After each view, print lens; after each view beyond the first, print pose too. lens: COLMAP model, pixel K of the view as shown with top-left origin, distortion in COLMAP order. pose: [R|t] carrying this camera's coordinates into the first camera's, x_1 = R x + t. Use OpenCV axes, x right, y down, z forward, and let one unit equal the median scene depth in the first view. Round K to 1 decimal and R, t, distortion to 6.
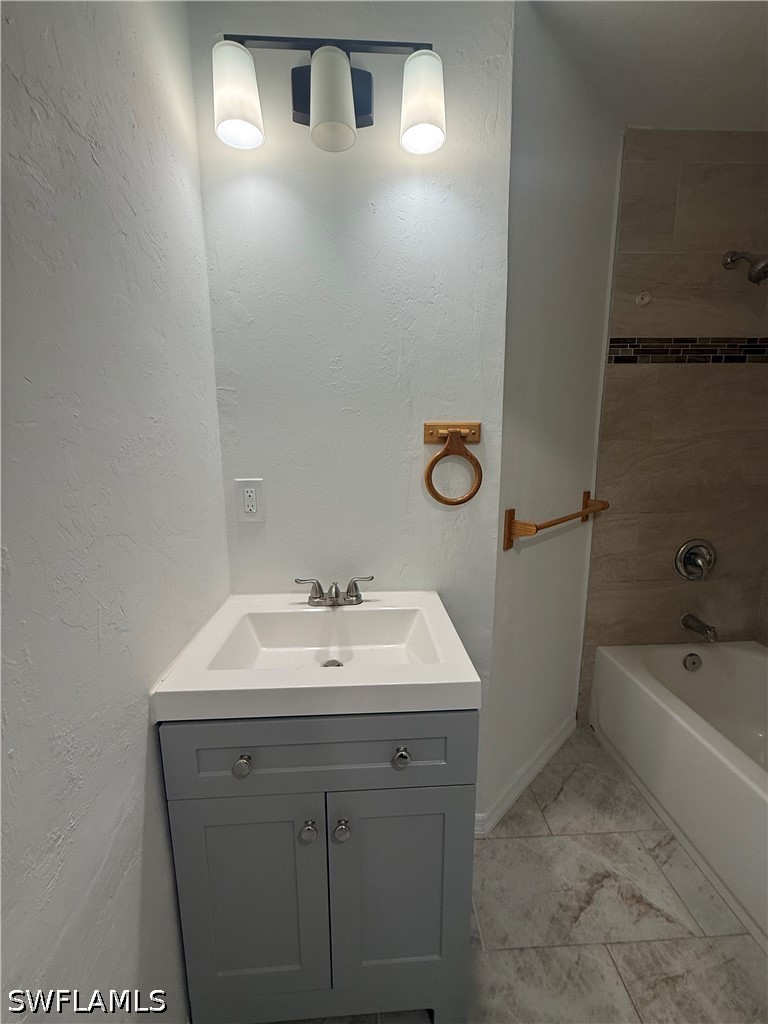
lens RADIAL K [[408.9, 0, 384.7], [0, 408.9, 510.0], [0, 0, 1]] dist [-0.000384, 0.000045]
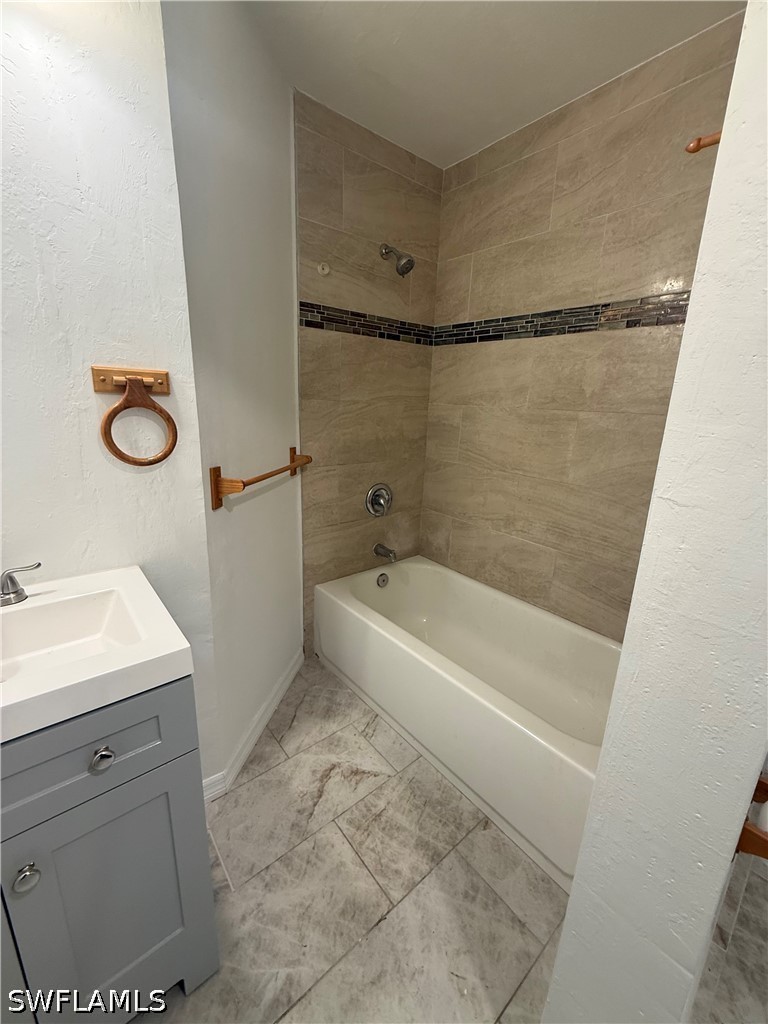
lens RADIAL K [[408.9, 0, 384.7], [0, 408.9, 510.0], [0, 0, 1]] dist [-0.000384, 0.000045]
pose [[0.797940, -0.119694, 0.590733, 0.035759], [0.064297, 0.991395, 0.114027, 0.011517], [-0.599298, -0.053005, 0.798769, -0.011182]]
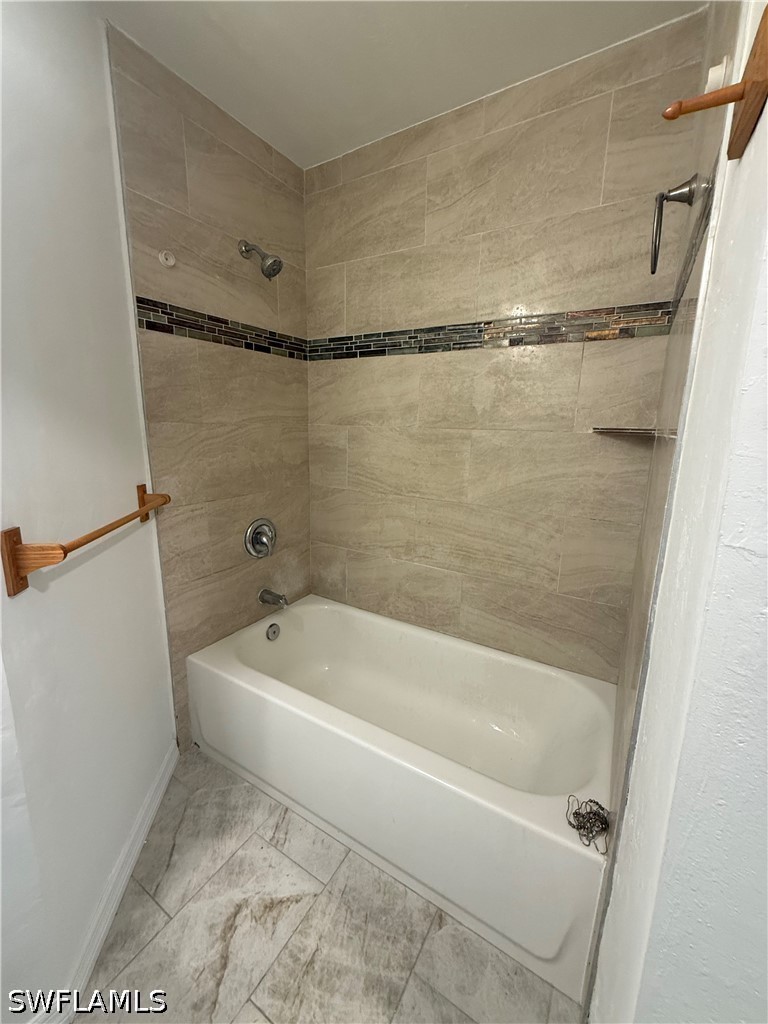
lens RADIAL K [[408.9, 0, 384.7], [0, 408.9, 510.0], [0, 0, 1]] dist [-0.000384, 0.000045]
pose [[0.560580, -0.151033, 0.814211, 0.101930], [0.123763, 0.987465, 0.097961, -0.016670], [-0.818800, 0.045854, 0.572245, 0.147124]]
